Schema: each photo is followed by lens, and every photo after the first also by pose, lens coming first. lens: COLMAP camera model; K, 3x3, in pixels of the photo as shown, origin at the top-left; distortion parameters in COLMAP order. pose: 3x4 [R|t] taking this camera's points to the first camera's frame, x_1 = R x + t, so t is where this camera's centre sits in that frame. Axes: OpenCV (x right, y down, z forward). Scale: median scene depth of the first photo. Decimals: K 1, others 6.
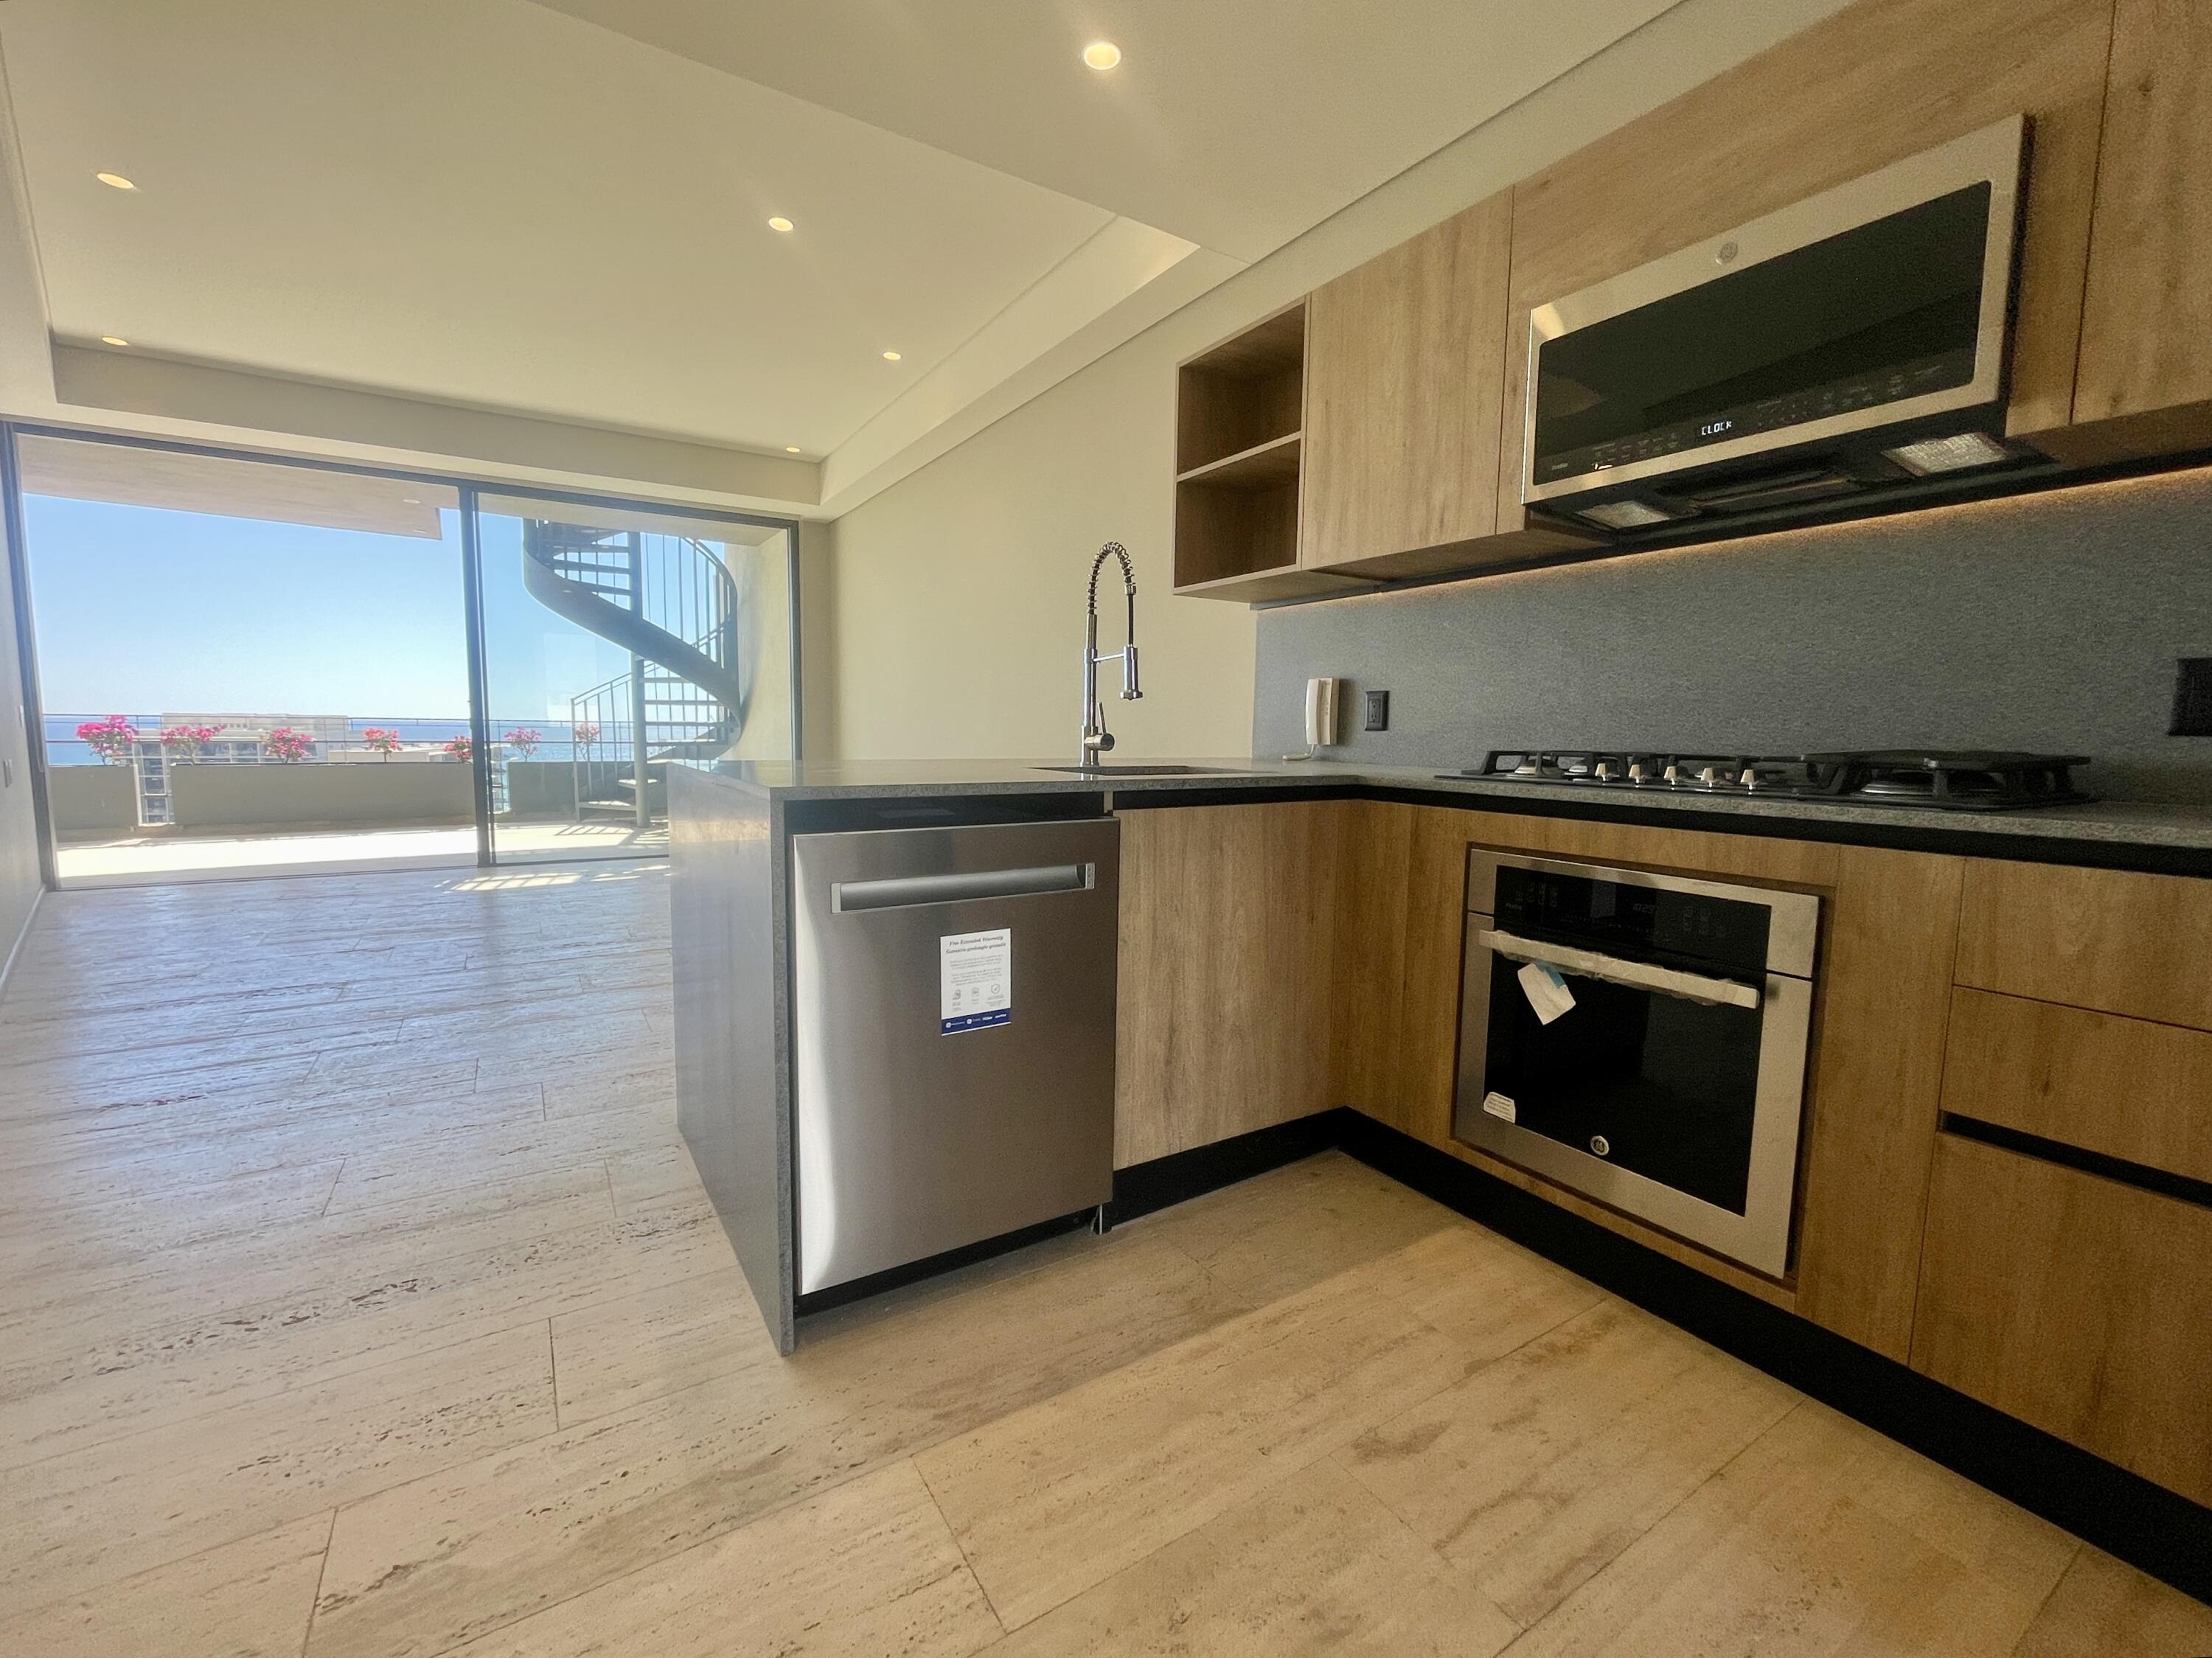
lens RADIAL K [[895.7, 0, 1059.7], [0, 895.7, 810.2], [0, 0, 1]] dist [-0.000899, 0.000122]
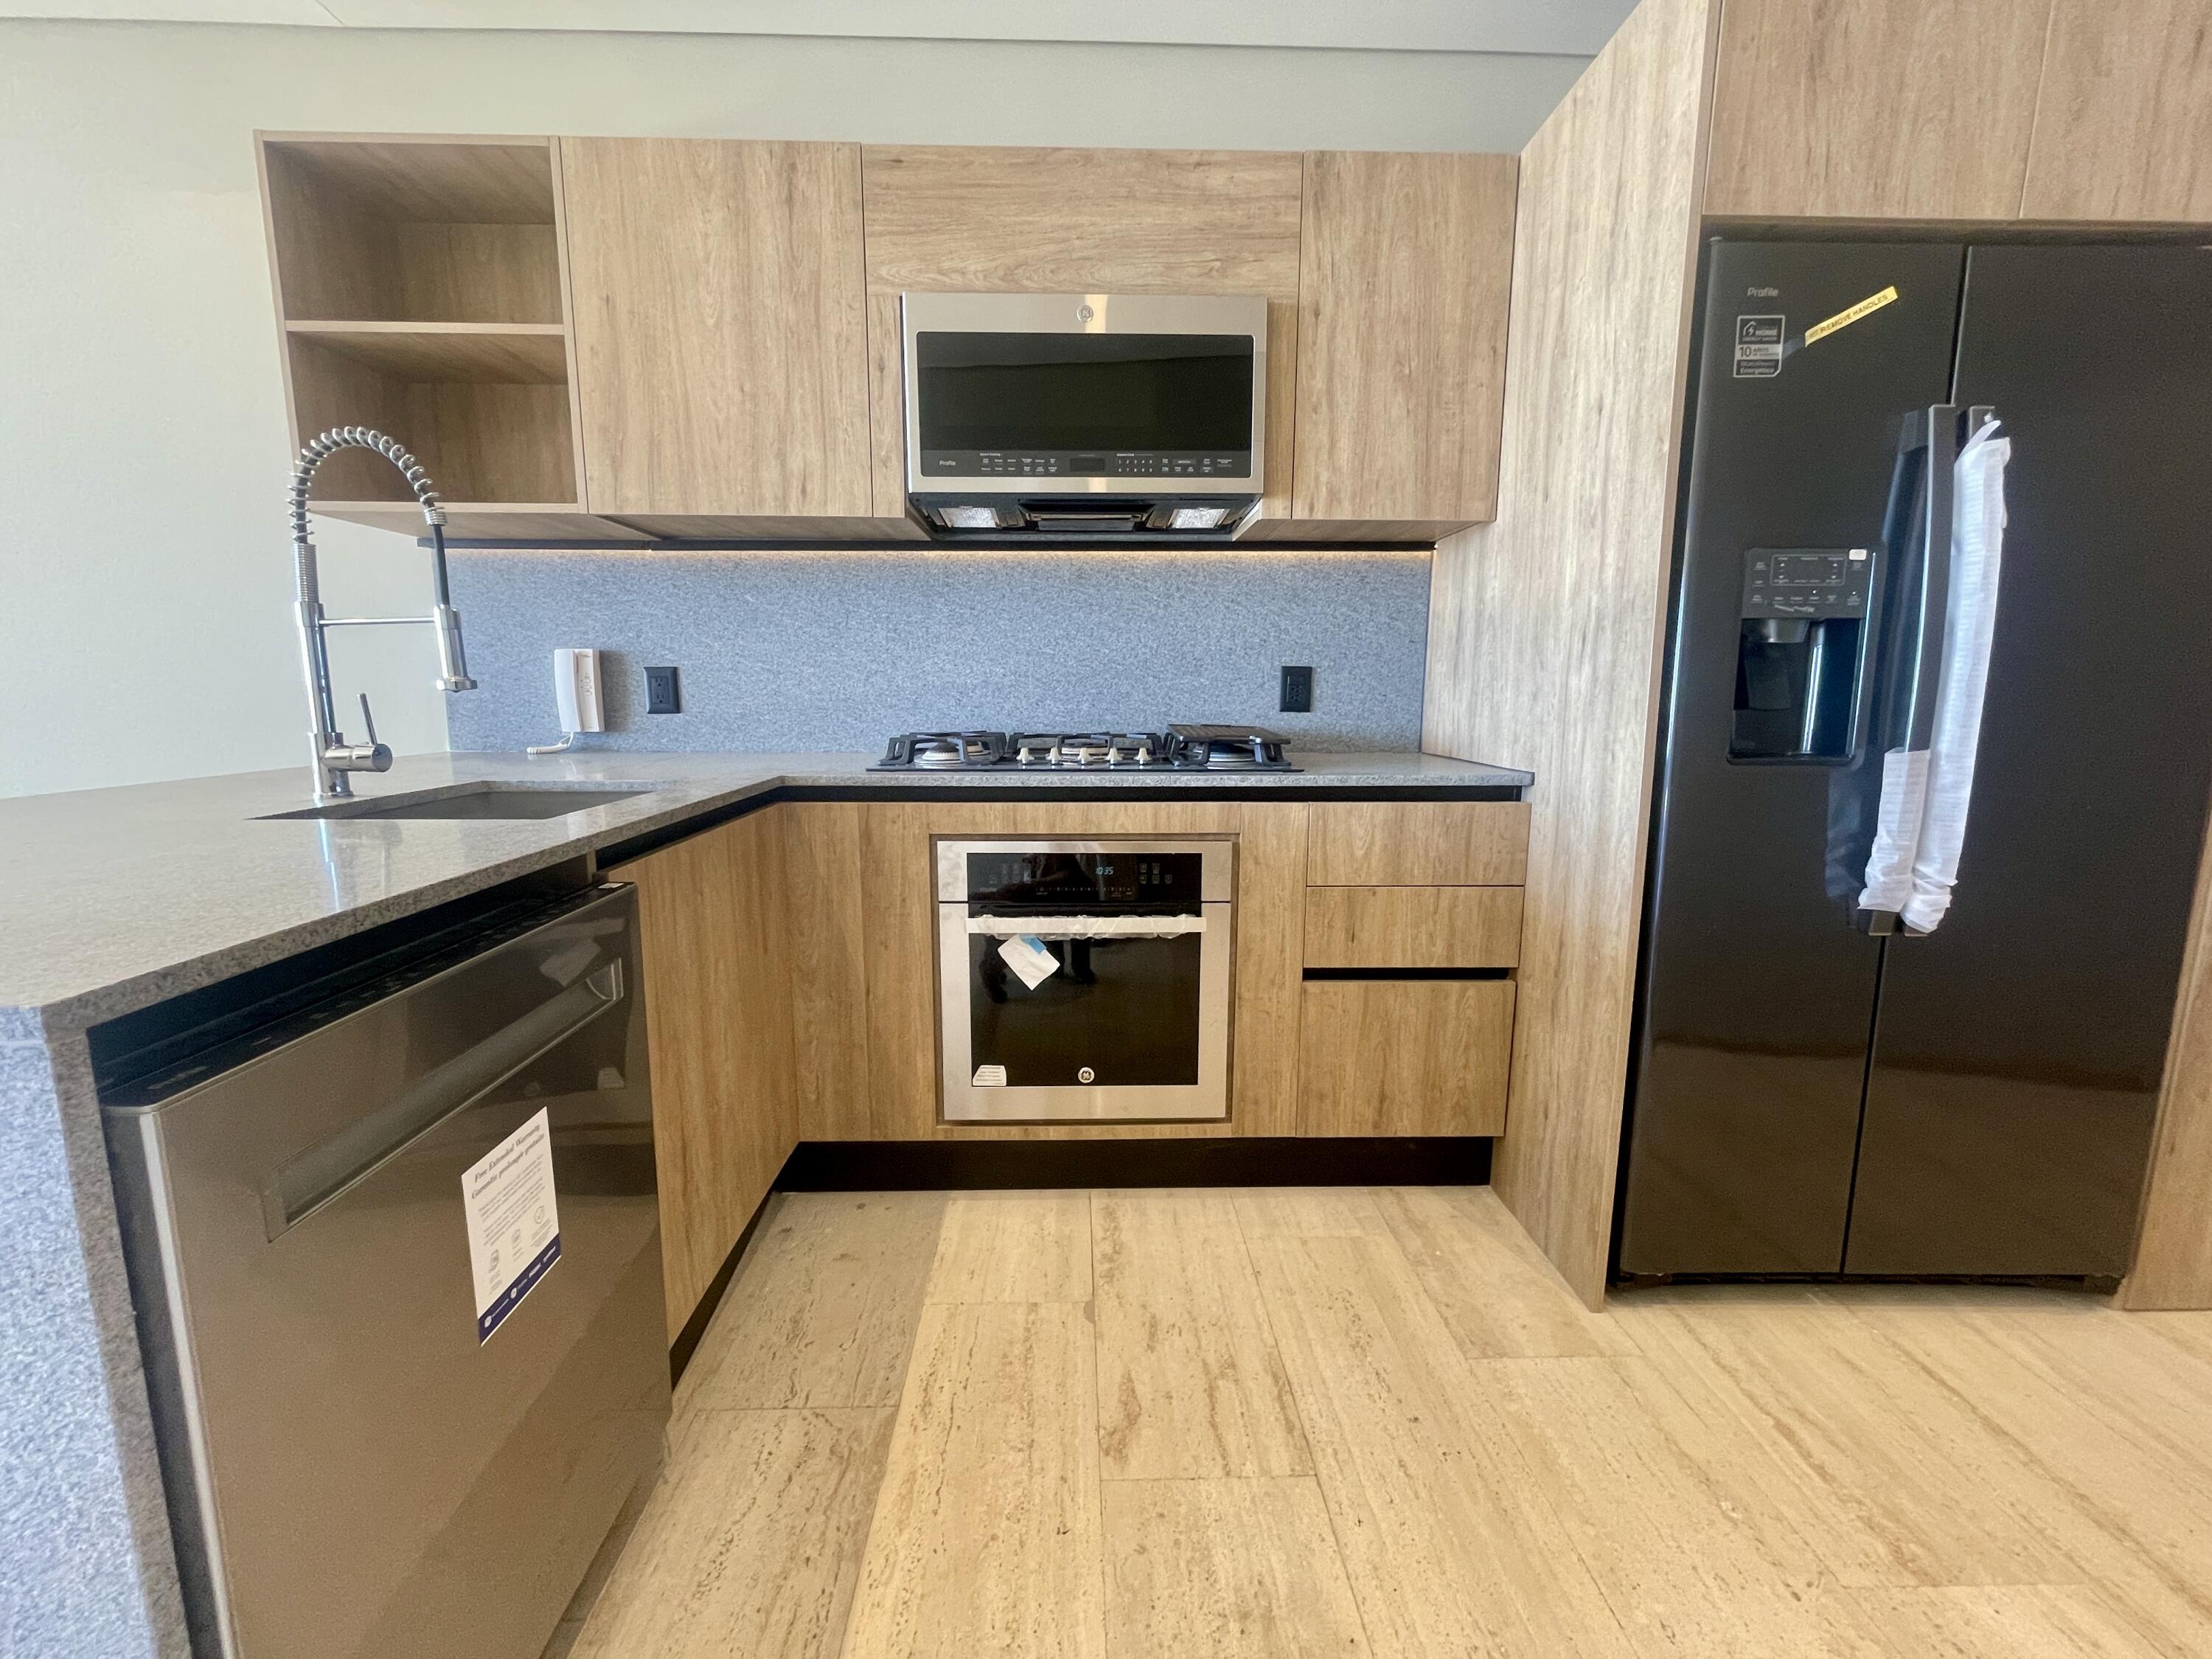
lens RADIAL K [[893.5, 0, 1101.0], [0, 893.5, 824.2], [0, 0, 1]] dist [0.000146, -0.001427]
pose [[0.505488, -0.143856, 0.850757, -0.373395], [0.088193, 0.989454, 0.114907, -0.094137], [-0.858315, 0.016947, 0.512844, 0.415641]]
